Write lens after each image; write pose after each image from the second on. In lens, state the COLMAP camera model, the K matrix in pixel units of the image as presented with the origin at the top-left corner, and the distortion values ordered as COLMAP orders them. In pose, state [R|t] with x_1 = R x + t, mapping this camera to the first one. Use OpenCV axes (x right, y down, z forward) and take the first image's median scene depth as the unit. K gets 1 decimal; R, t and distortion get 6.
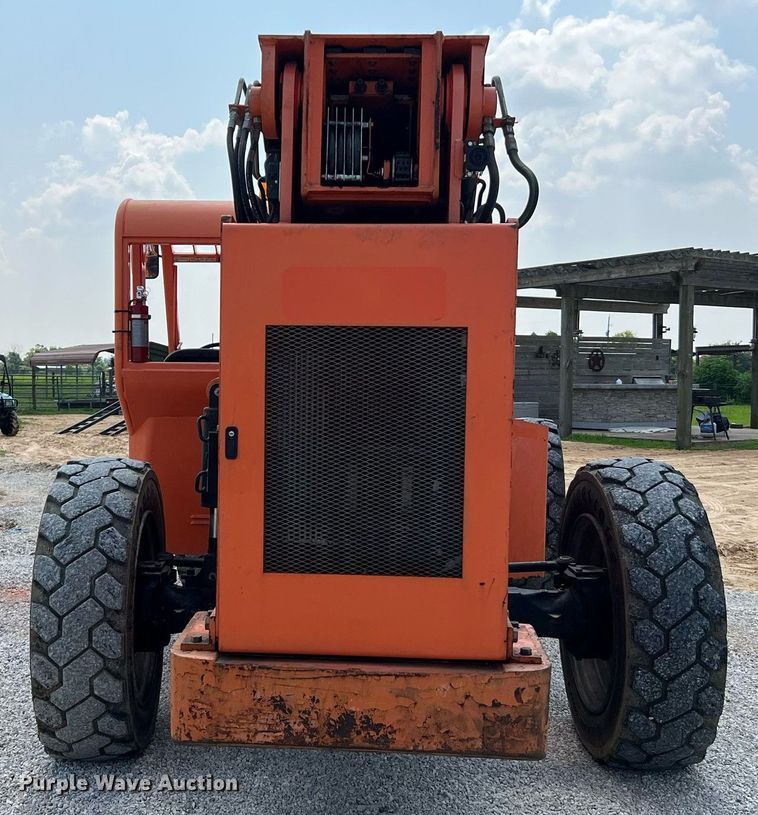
lens RADIAL K [[1003.8, 0, 371.6], [0, 1003.8, 410.5], [0, 0, 1]] dist [0.038428, 0.000000]
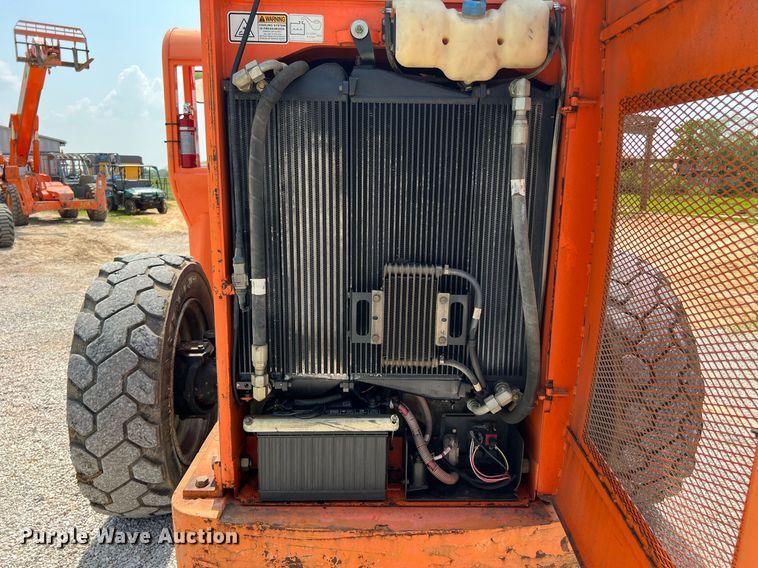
lens RADIAL K [[565.6, 0, 384.4], [0, 565.6, 283.4], [0, 0, 1]] dist [0.003129, -0.019988]
pose [[0.999713, -0.006787, 0.022968, -0.018825], [0.003257, 0.988620, 0.150401, -0.016844], [-0.023727, -0.150284, 0.988358, 0.425704]]
